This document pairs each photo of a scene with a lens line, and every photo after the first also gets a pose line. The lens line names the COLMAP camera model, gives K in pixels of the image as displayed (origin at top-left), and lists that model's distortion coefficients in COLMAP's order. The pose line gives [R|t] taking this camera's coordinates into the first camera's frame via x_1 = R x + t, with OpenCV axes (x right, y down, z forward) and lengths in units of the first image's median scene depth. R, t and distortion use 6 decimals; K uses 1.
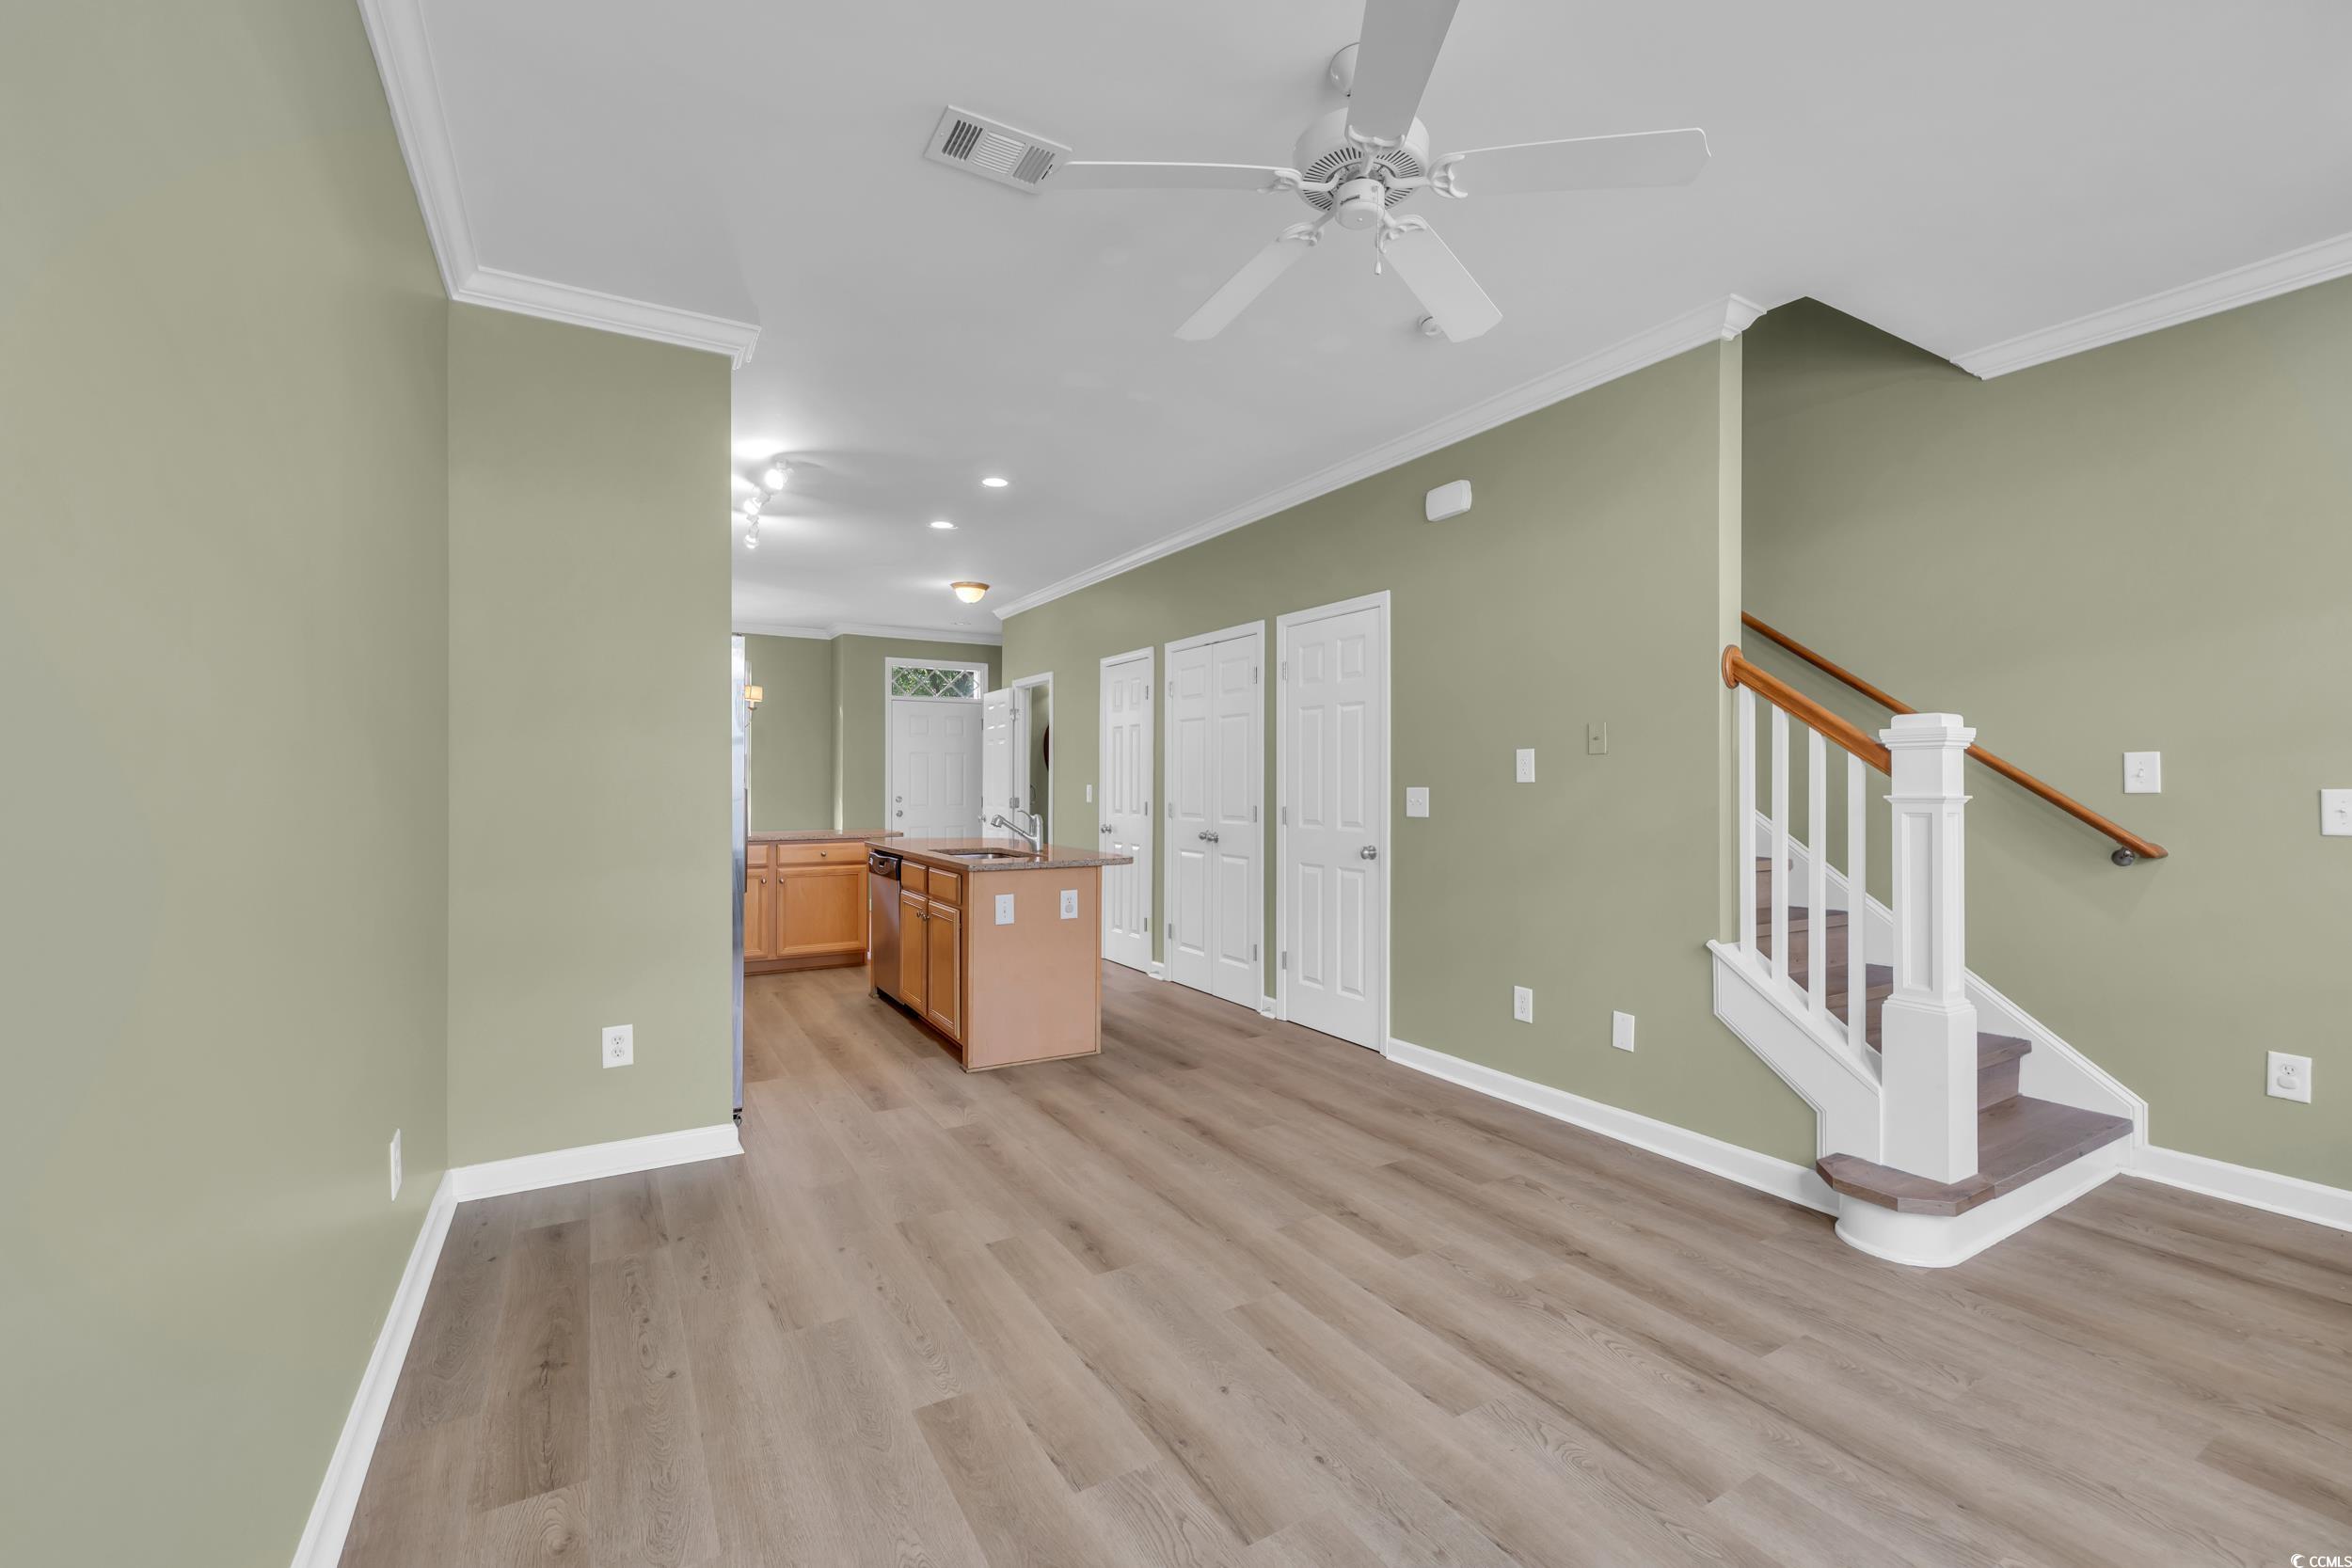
lens RADIAL K [[987.3, 0, 1180.5], [0, 987.3, 788.6], [0, 0, 1]] dist [0.001345, 0.000040]
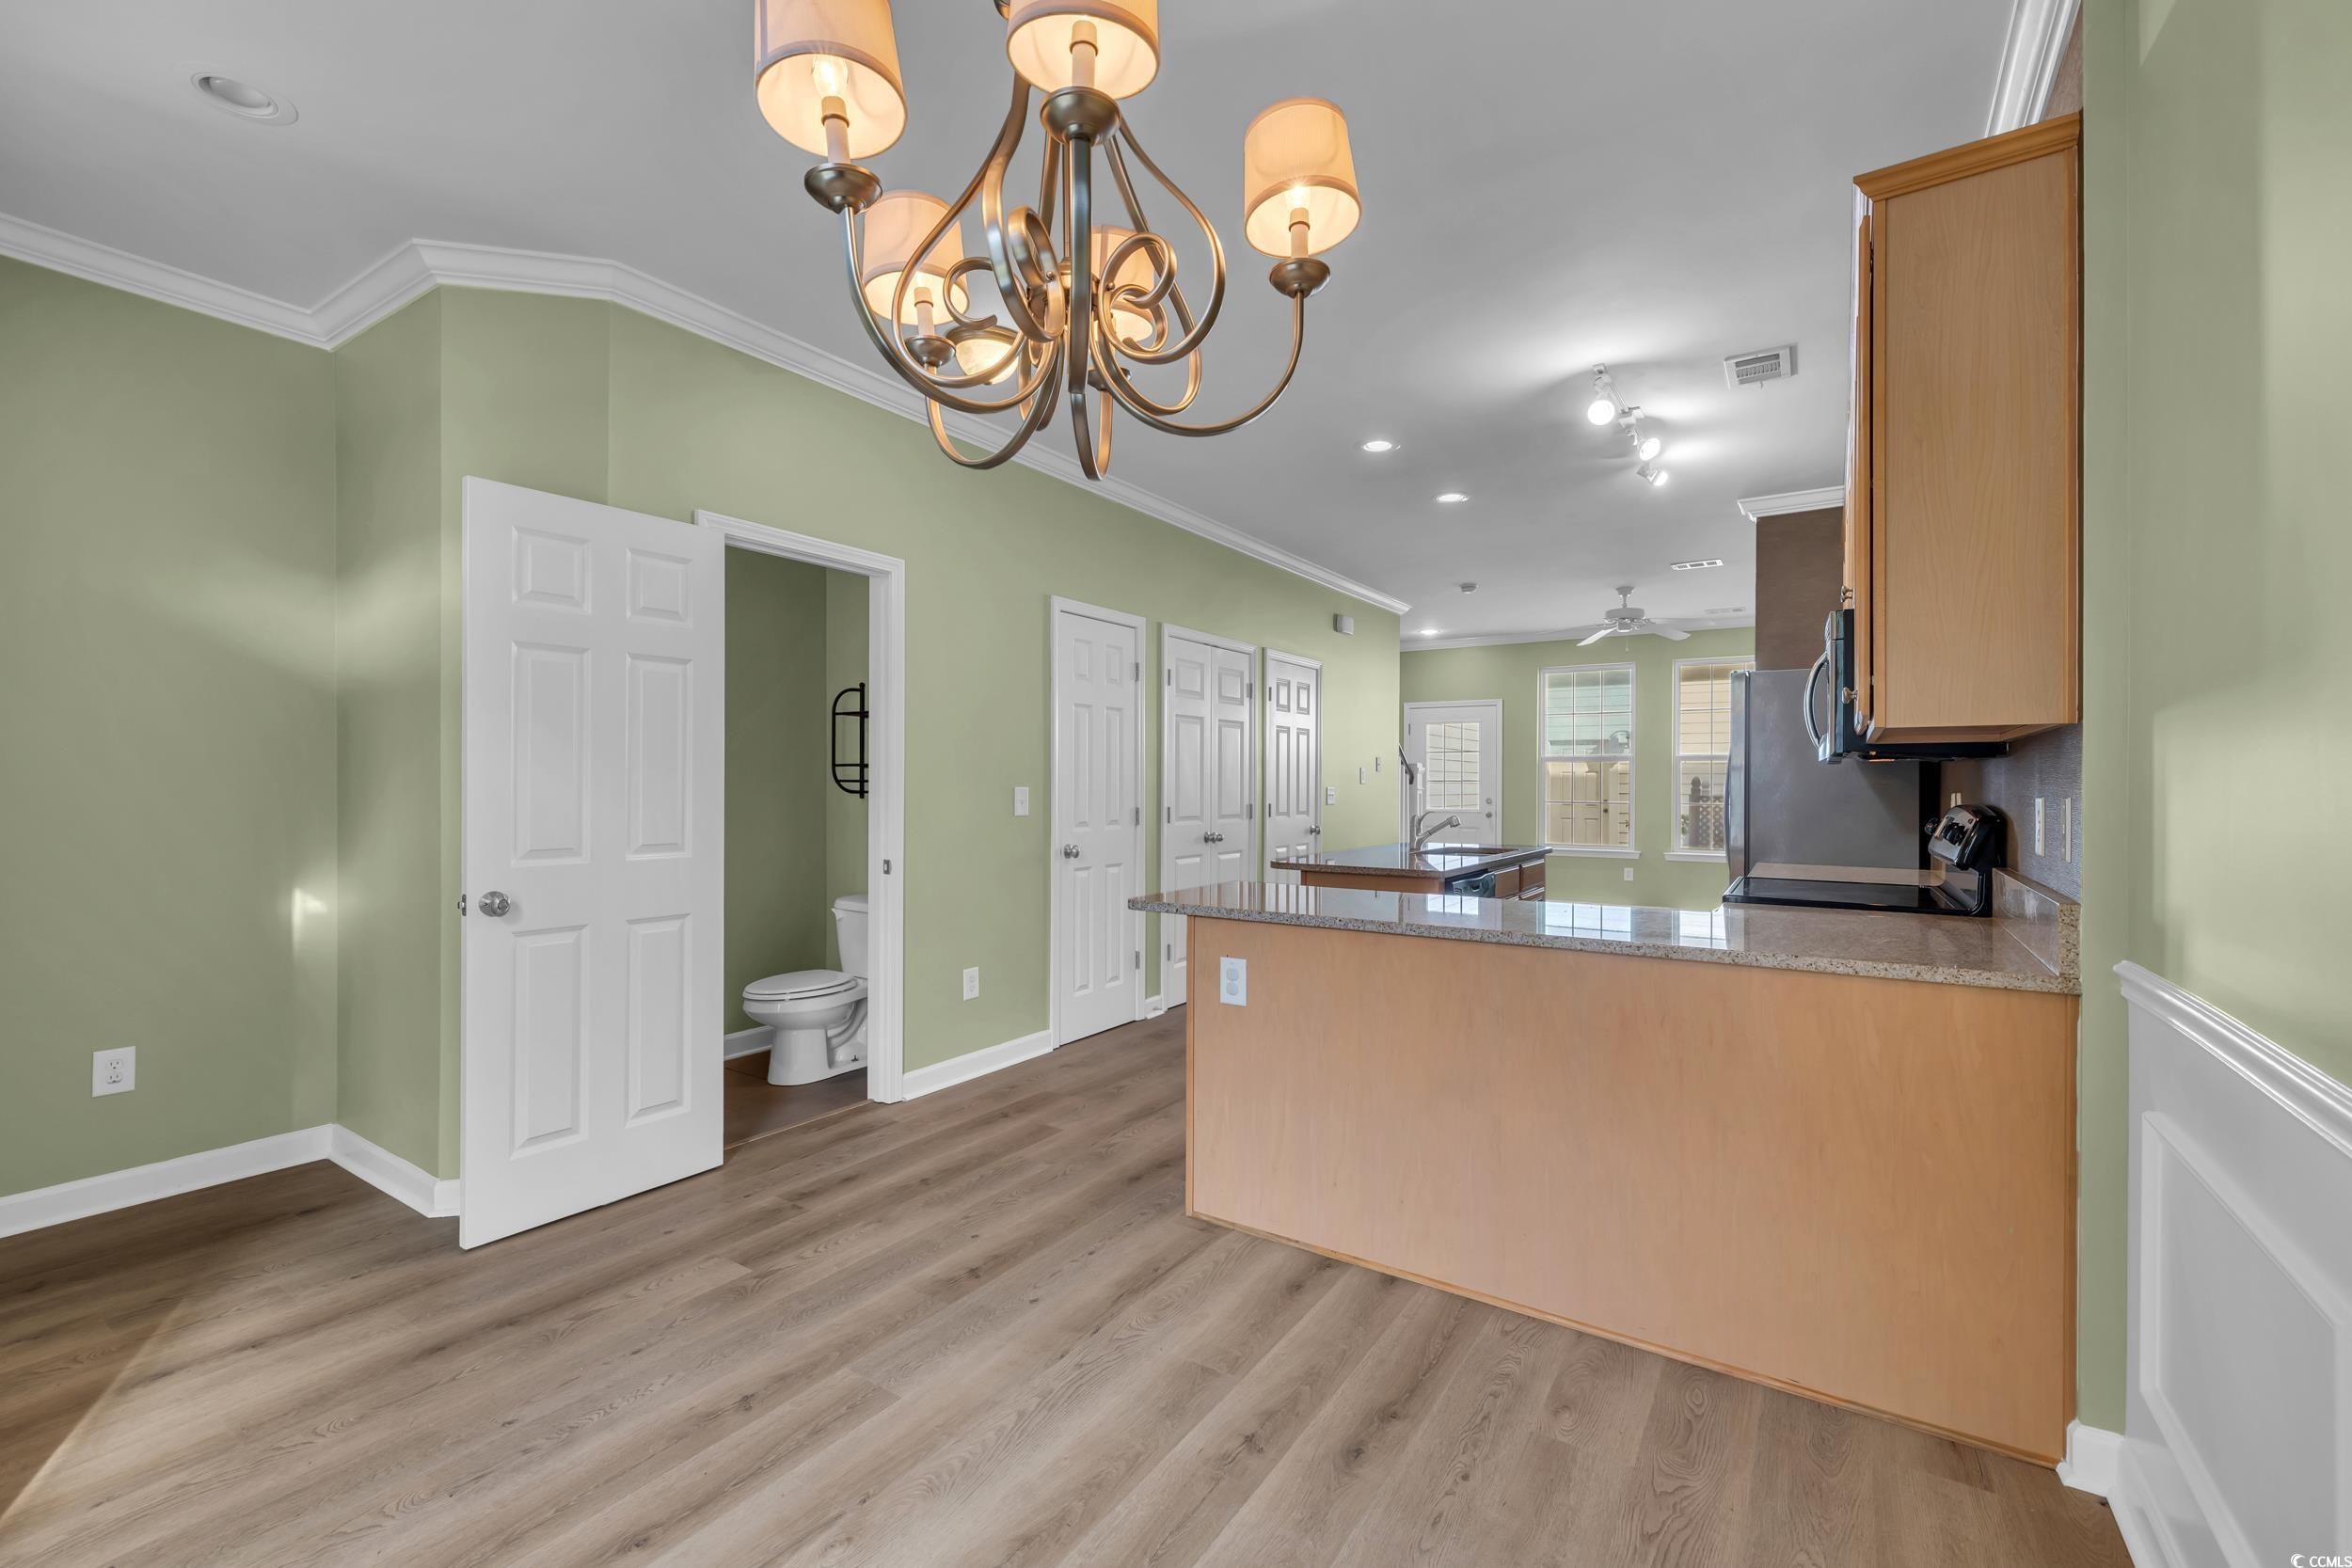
lens RADIAL K [[985.5, 0, 1181.4], [0, 985.5, 780.6], [0, 0, 1]] dist [0.001011, 0.000237]
pose [[-0.437549, -0.001388, 0.899193, -1.108976], [0.000389, 0.999998, 0.001734, -0.014292], [-0.899194, 0.001108, -0.437548, 1.893120]]
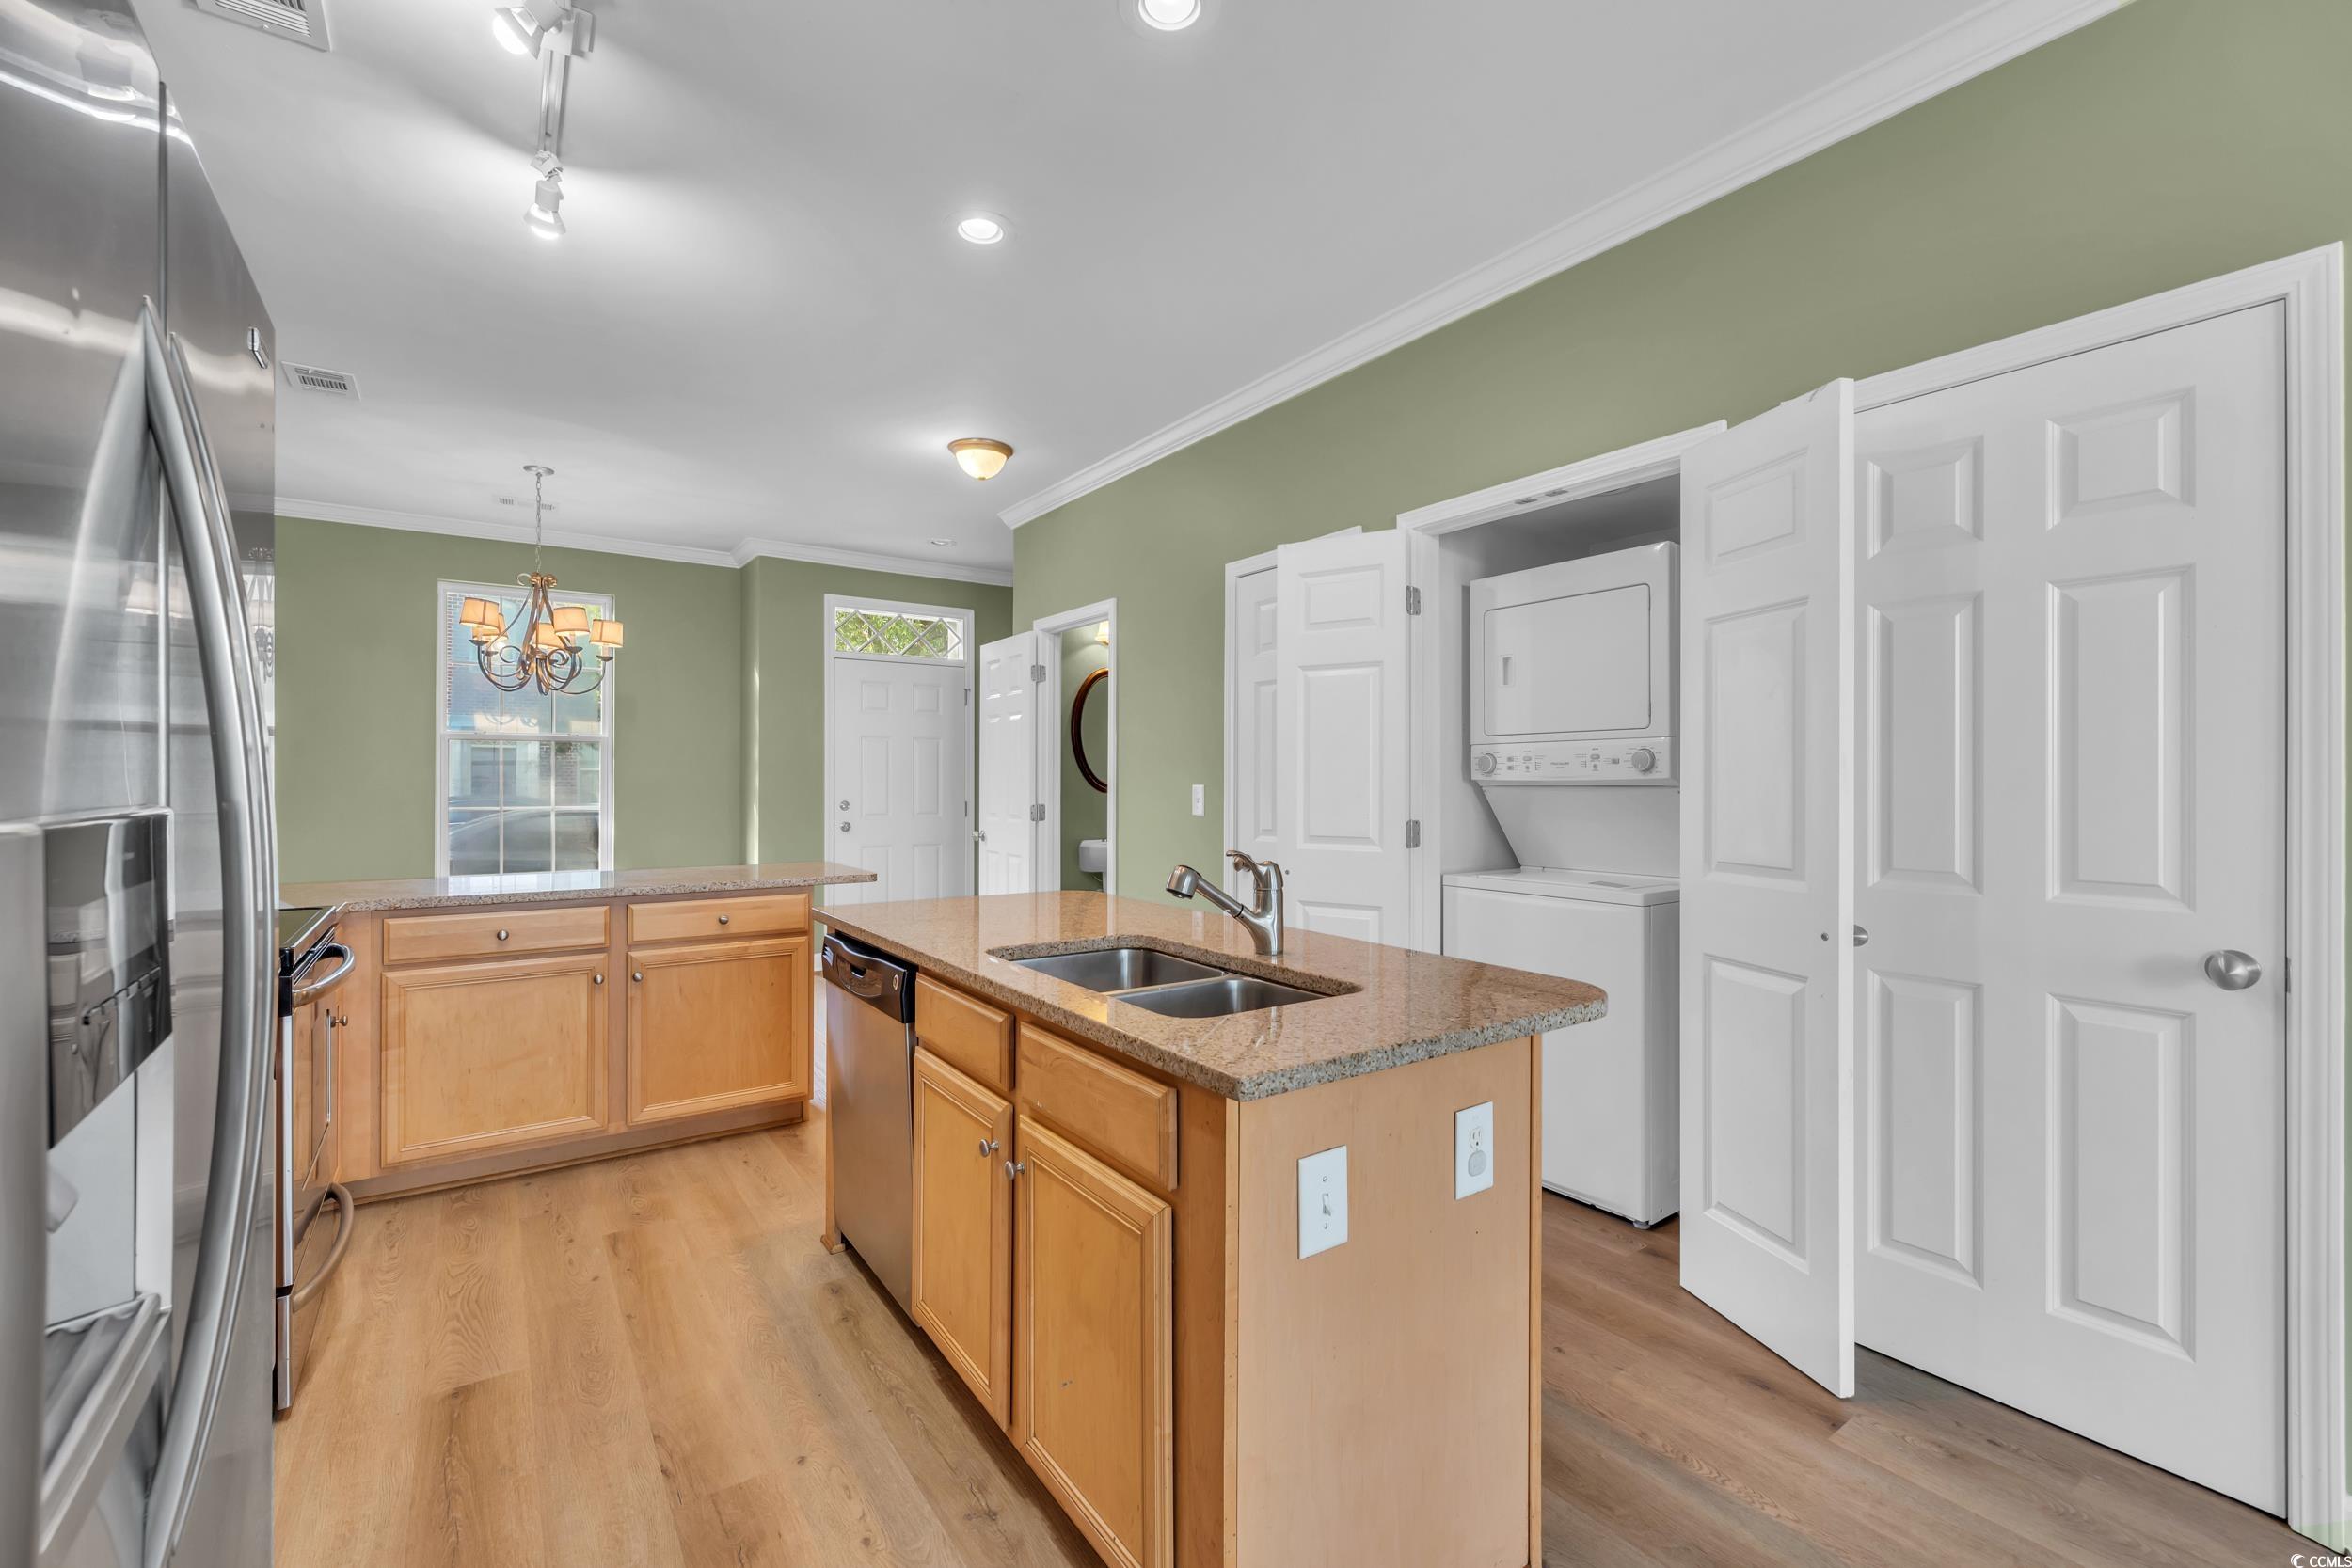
lens RADIAL K [[985.5, 0, 1181.4], [0, 985.5, 780.6], [0, 0, 1]] dist [0.001011, 0.000237]
pose [[0.996957, -0.000926, 0.077948, -0.236379], [0.001350, 0.999985, -0.005392, -0.004860], [-0.077942, 0.005481, 0.996943, 0.677935]]
